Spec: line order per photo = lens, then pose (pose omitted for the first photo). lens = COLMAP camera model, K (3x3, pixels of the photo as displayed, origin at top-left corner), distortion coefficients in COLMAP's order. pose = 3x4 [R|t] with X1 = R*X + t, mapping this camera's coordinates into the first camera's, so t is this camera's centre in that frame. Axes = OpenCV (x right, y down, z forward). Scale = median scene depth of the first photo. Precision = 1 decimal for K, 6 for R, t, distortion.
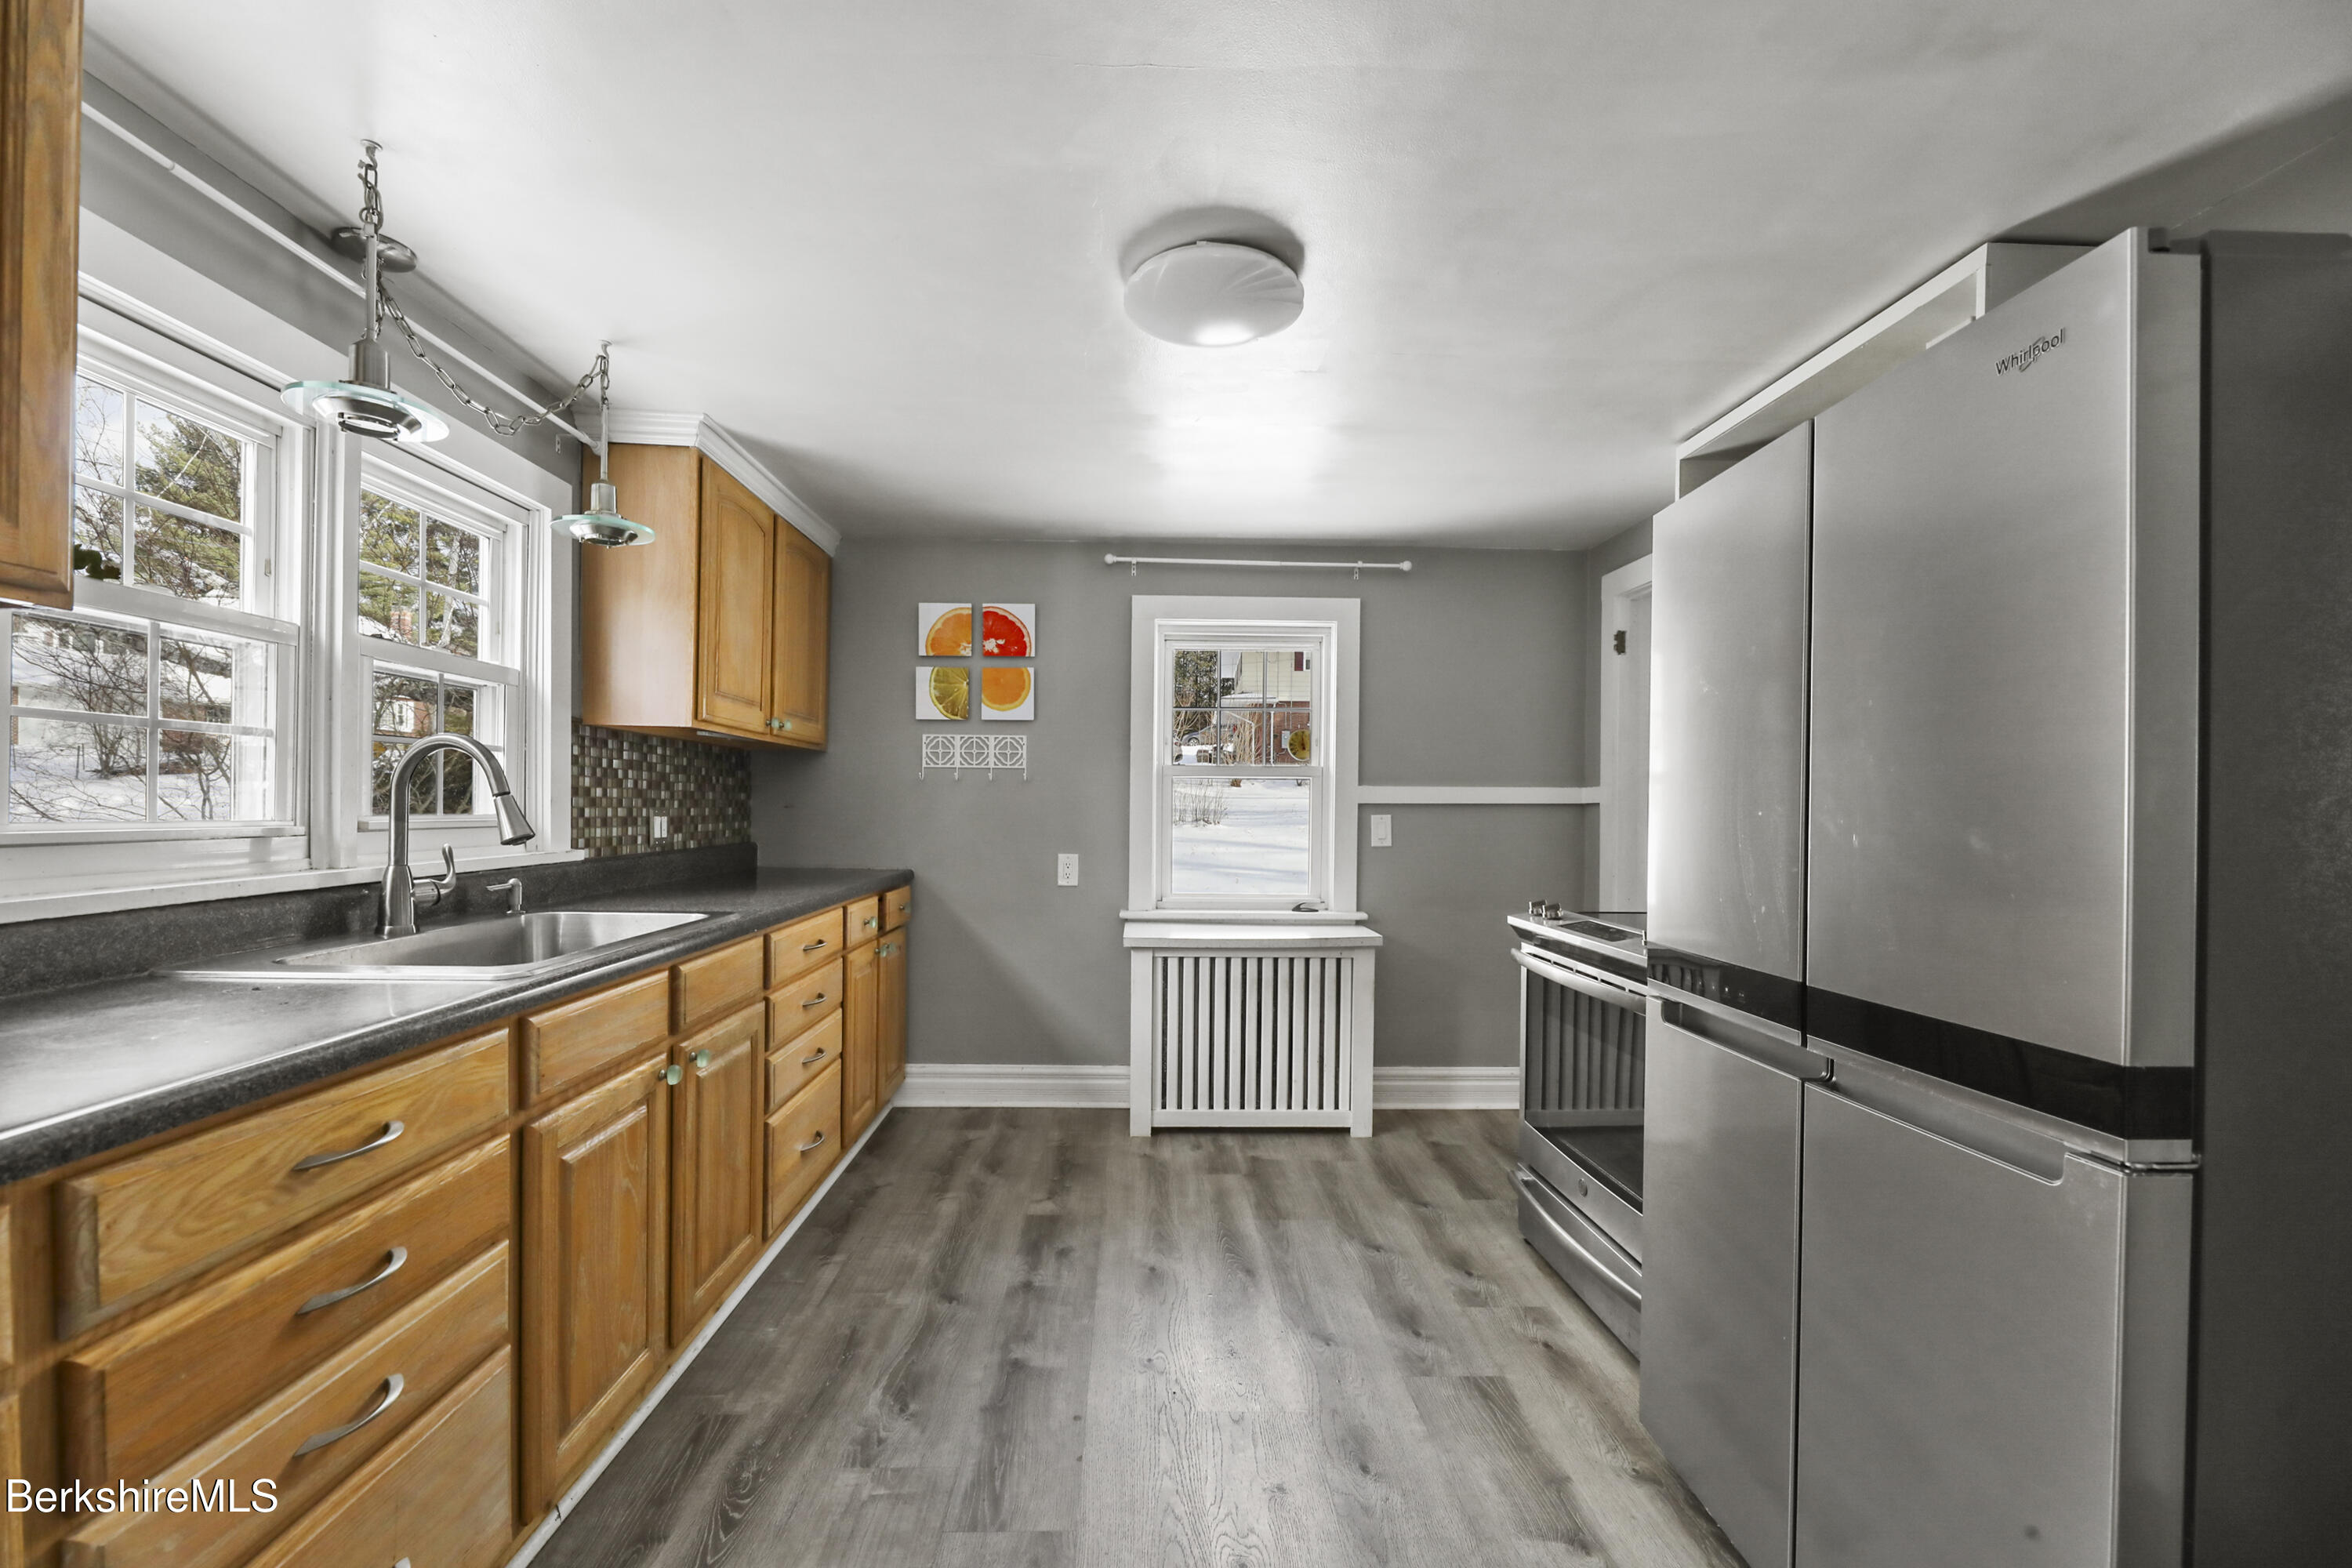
lens RADIAL K [[958.7, 0, 1164.0], [0, 958.7, 811.1], [0, 0, 1]] dist [-0.001675, -0.000646]
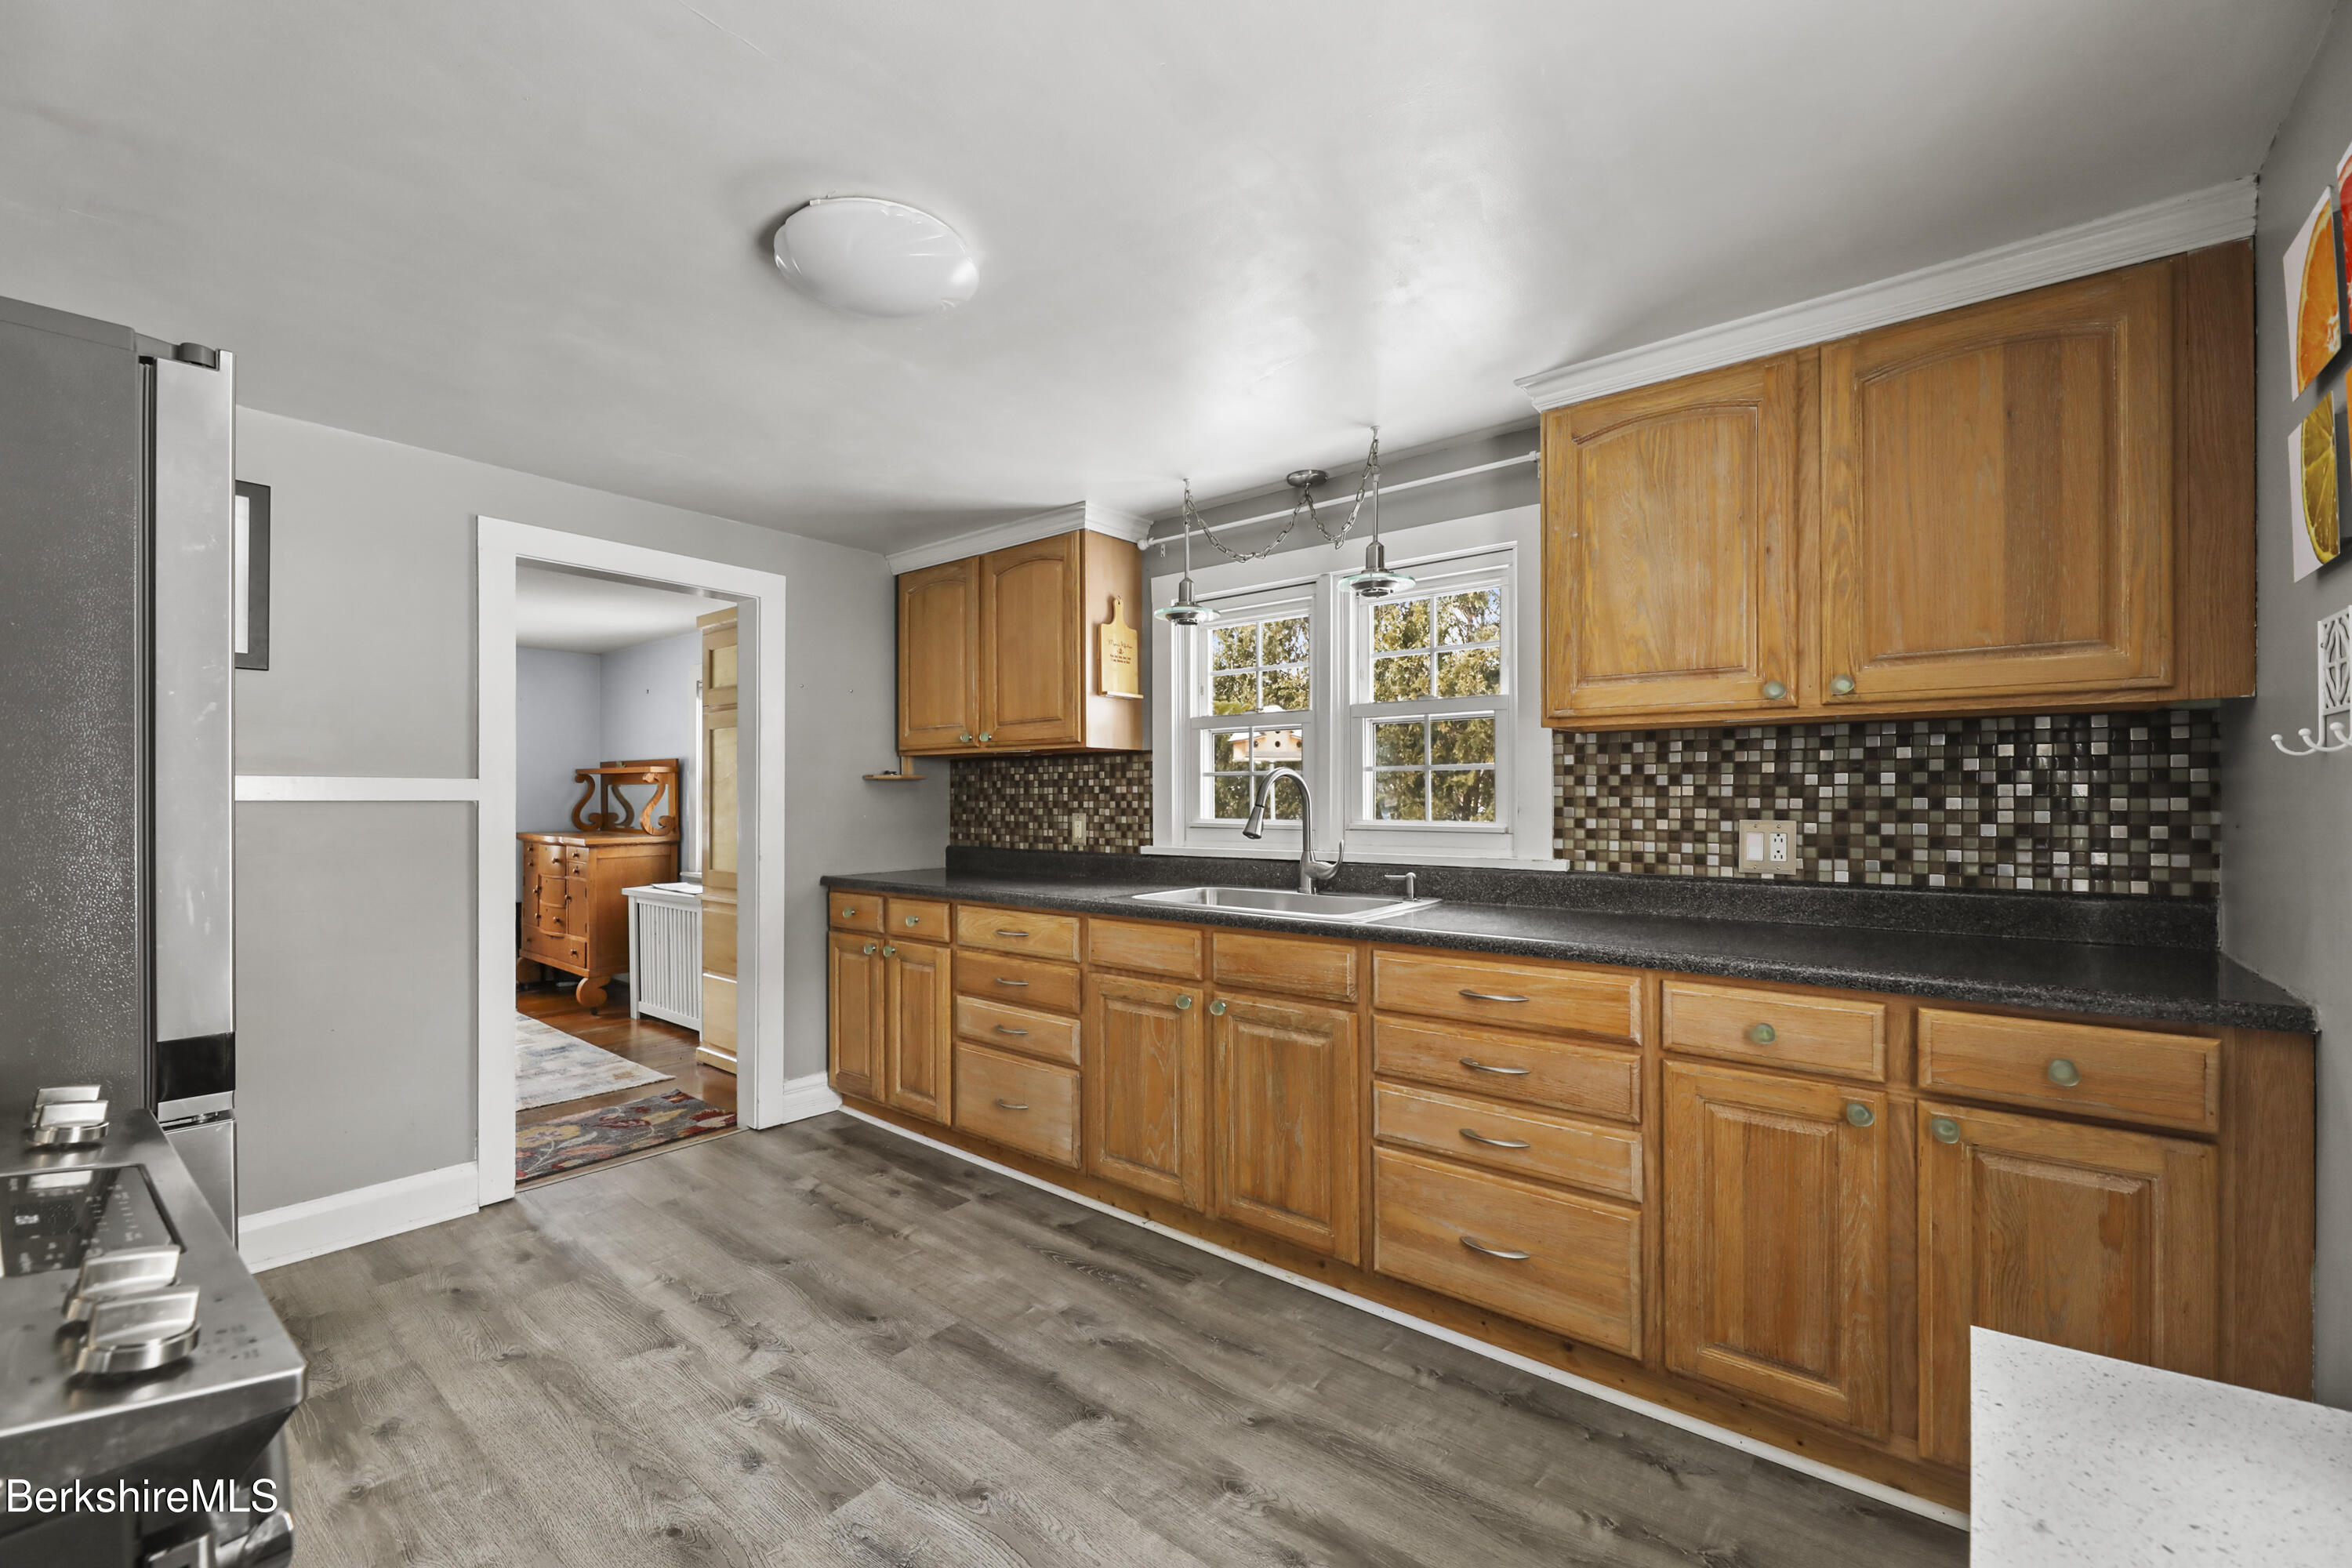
lens RADIAL K [[955.0, 0, 1147.0], [0, 955.0, 795.3], [0, 0, 1]] dist [-0.002388, -0.000421]
pose [[-0.665375, -0.013880, -0.746380, 0.333039], [-0.011405, 0.999899, -0.008428, -0.011296], [0.746422, 0.002905, -0.665466, 1.079018]]
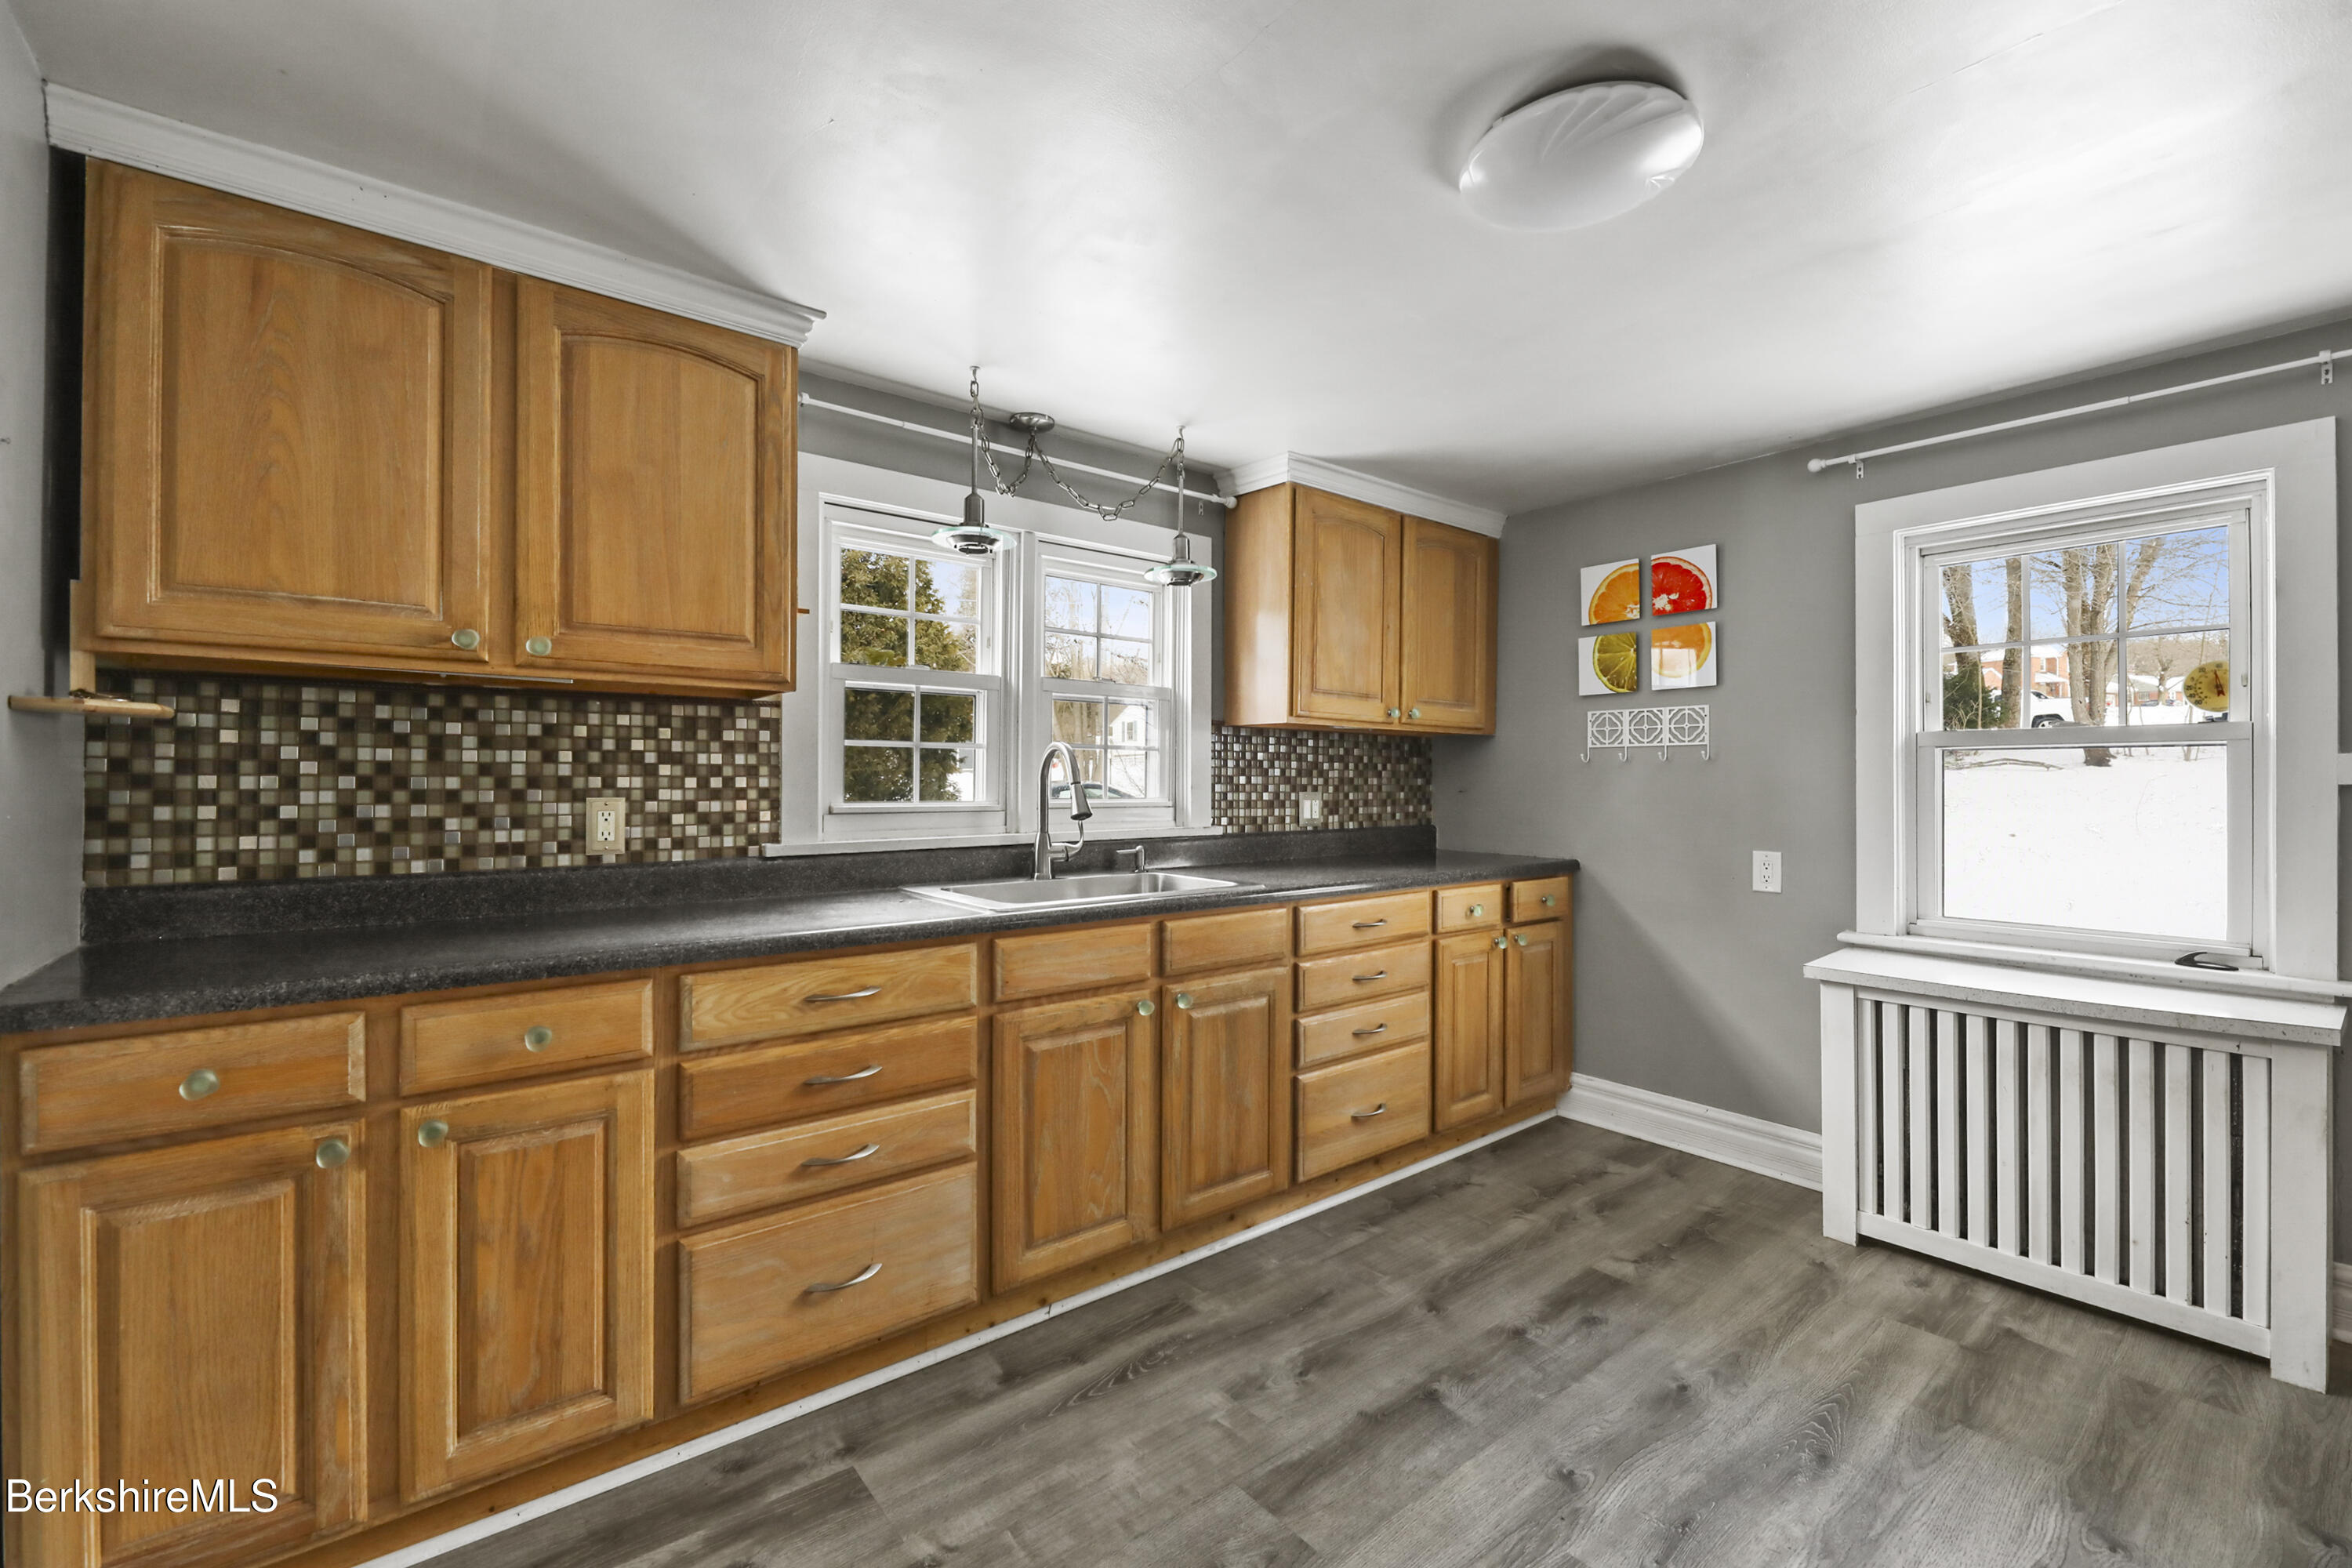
lens RADIAL K [[982.1, 0, 1158.1], [0, 982.1, 775.5], [0, 0, 1]] dist [0.001438, -0.003067]
pose [[0.595760, -0.013000, -0.803057, 0.299192], [-0.002261, 0.999838, -0.017862, -0.002299], [0.803159, 0.012457, 0.595634, 0.140611]]
